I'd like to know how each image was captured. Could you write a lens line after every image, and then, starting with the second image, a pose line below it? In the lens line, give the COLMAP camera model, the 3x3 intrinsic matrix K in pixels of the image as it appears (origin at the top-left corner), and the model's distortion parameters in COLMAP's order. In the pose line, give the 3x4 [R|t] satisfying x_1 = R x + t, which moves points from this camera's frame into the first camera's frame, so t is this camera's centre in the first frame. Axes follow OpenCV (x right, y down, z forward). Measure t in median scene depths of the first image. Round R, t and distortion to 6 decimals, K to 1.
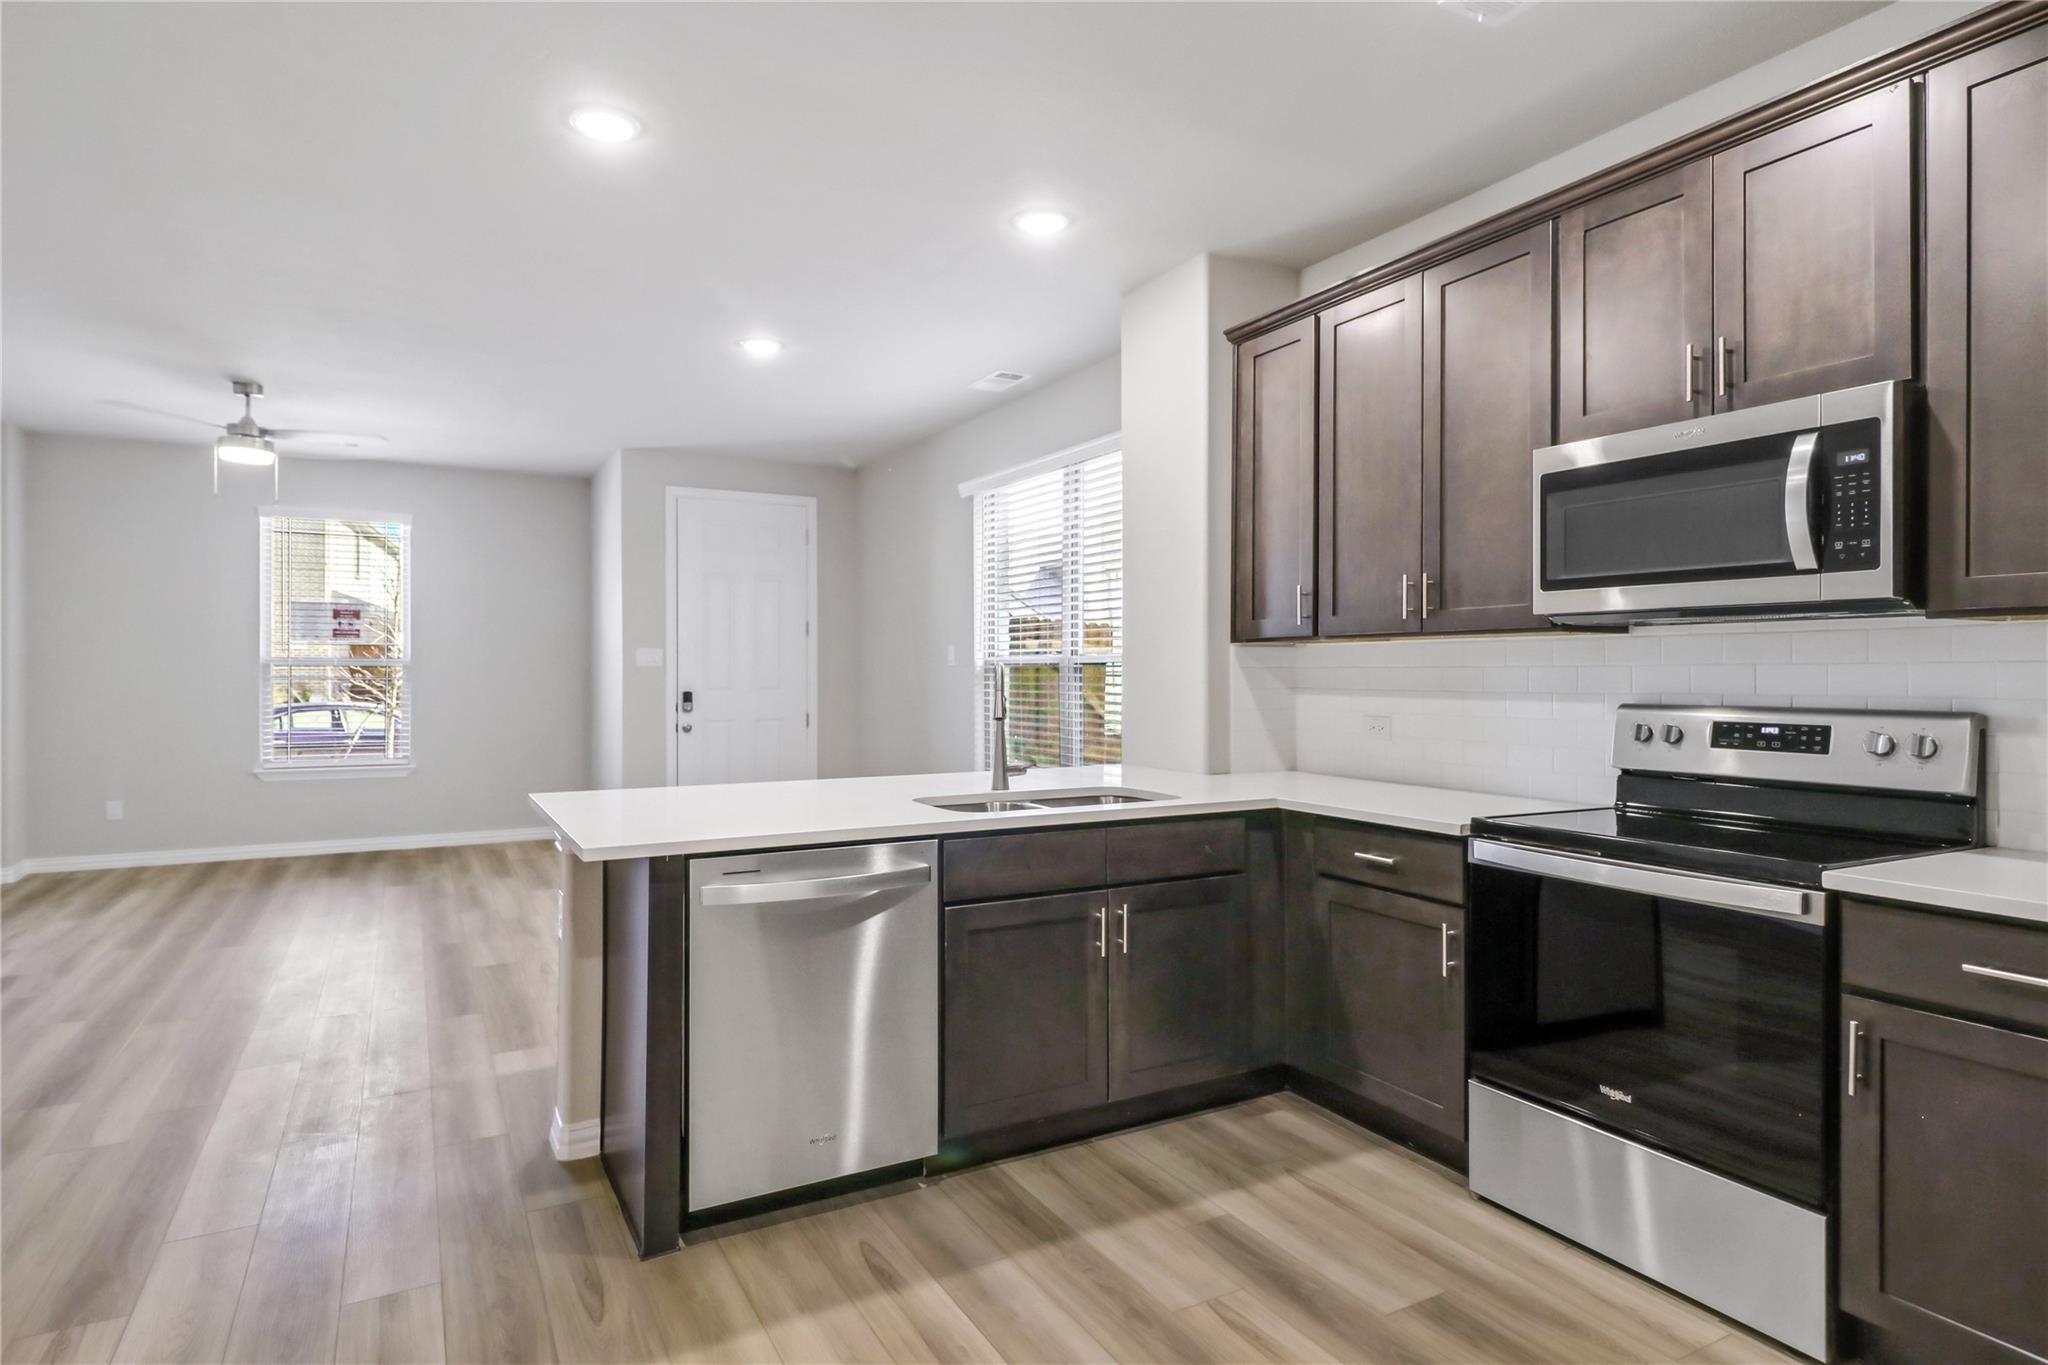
lens RADIAL K [[1092.7, 0, 1004.7], [0, 1092.7, 667.0], [0, 0, 1]] dist [0.028870, -0.017809]
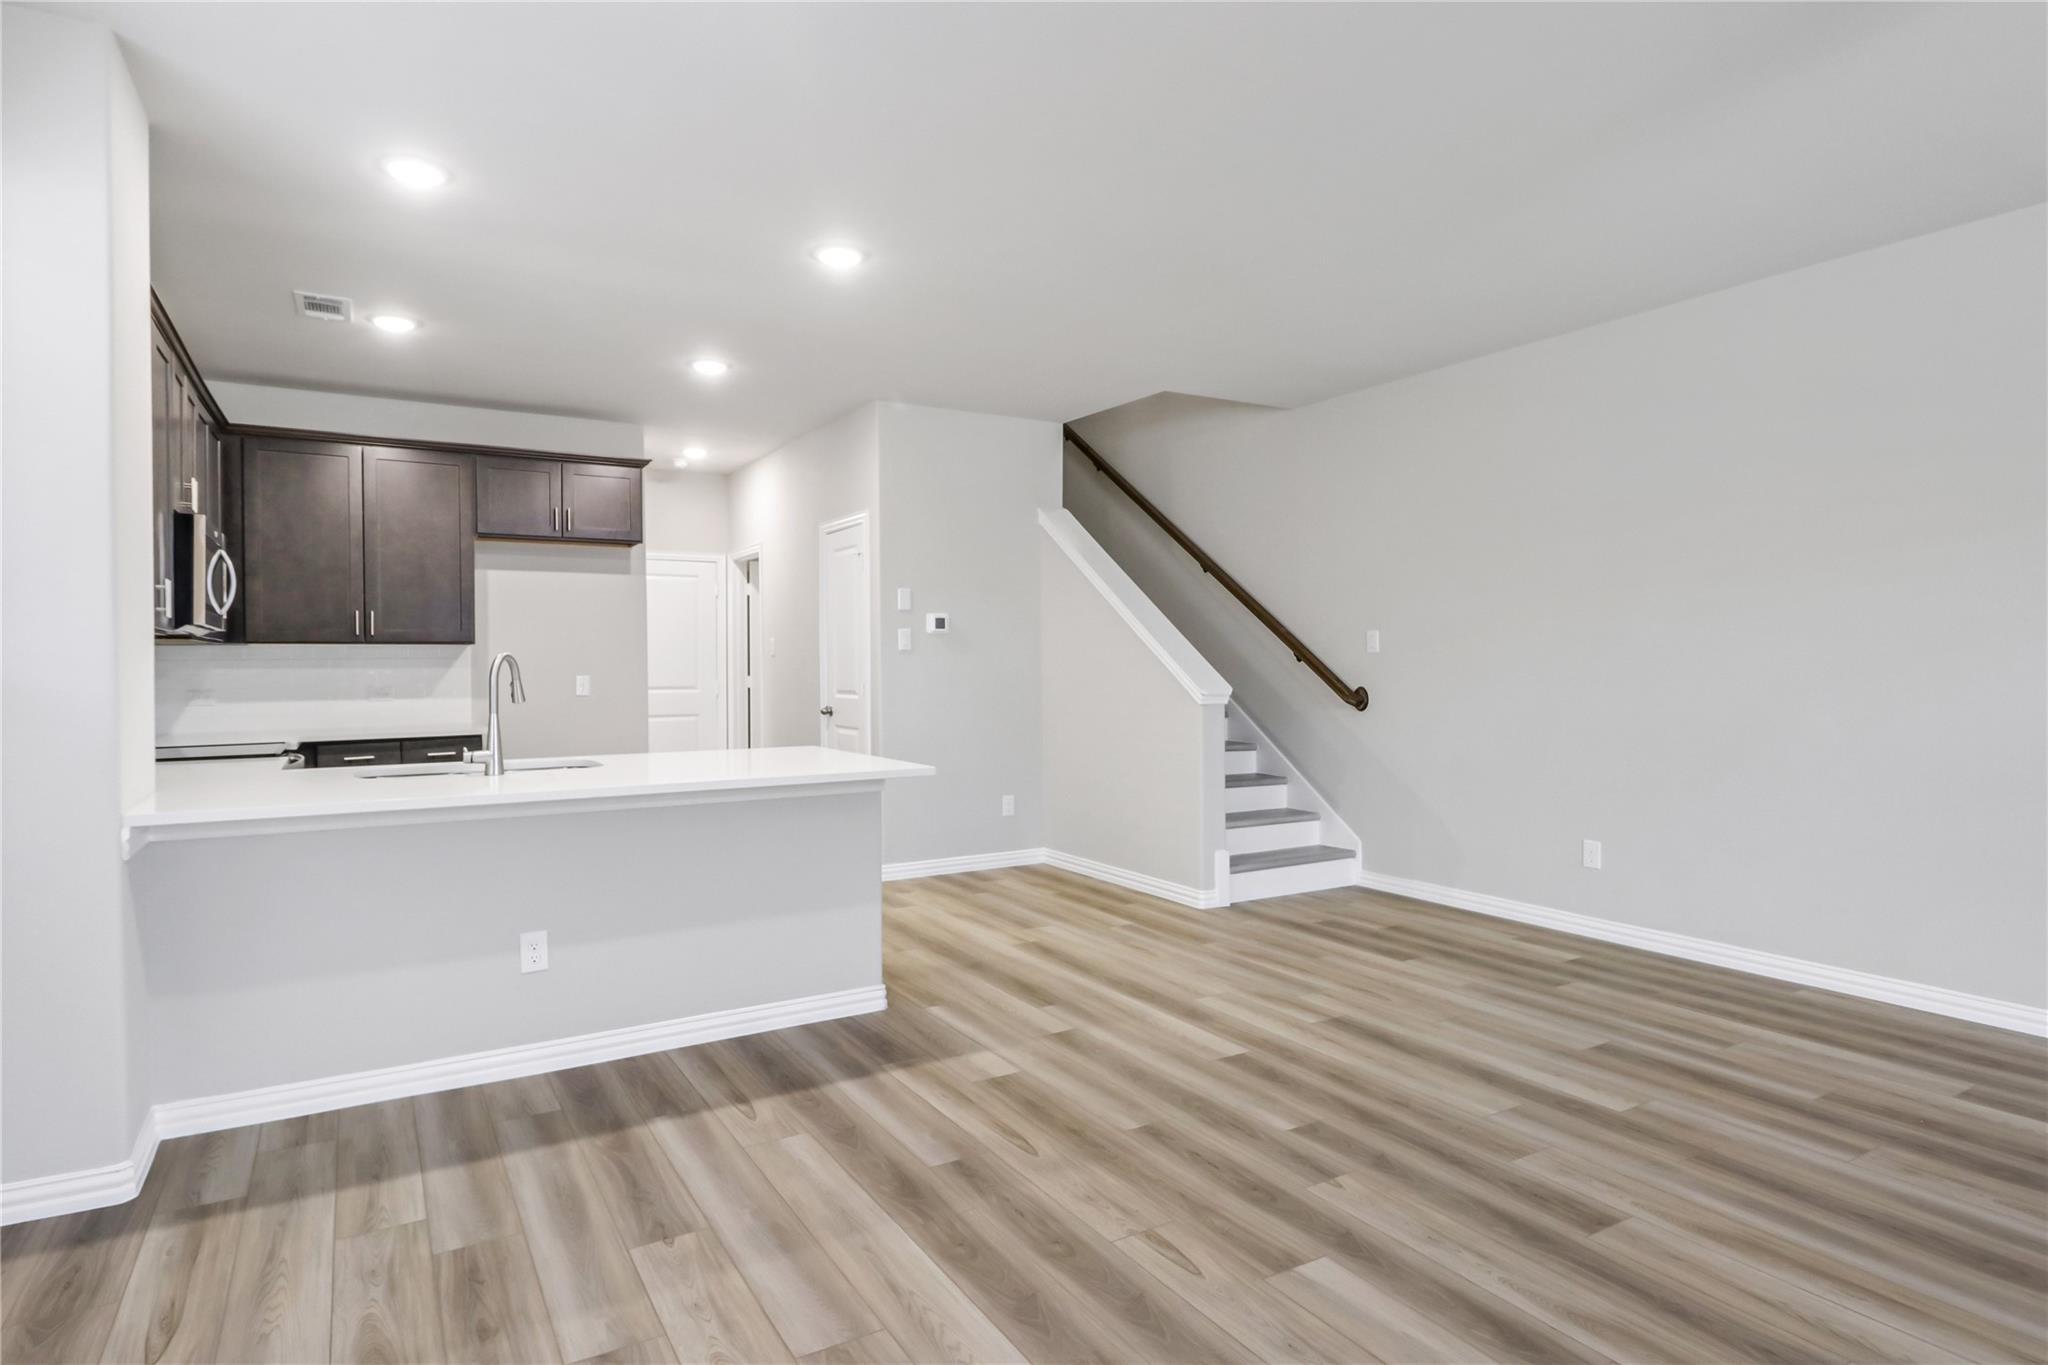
lens RADIAL K [[1092.7, 0, 1004.7], [0, 1092.7, 667.0], [0, 0, 1]] dist [0.028870, -0.017809]
pose [[-0.999362, 0.004992, -0.035371, -0.266454], [0.005027, 0.999987, -0.000907, 0.007073], [0.035366, -0.001084, -0.999374, 1.237798]]
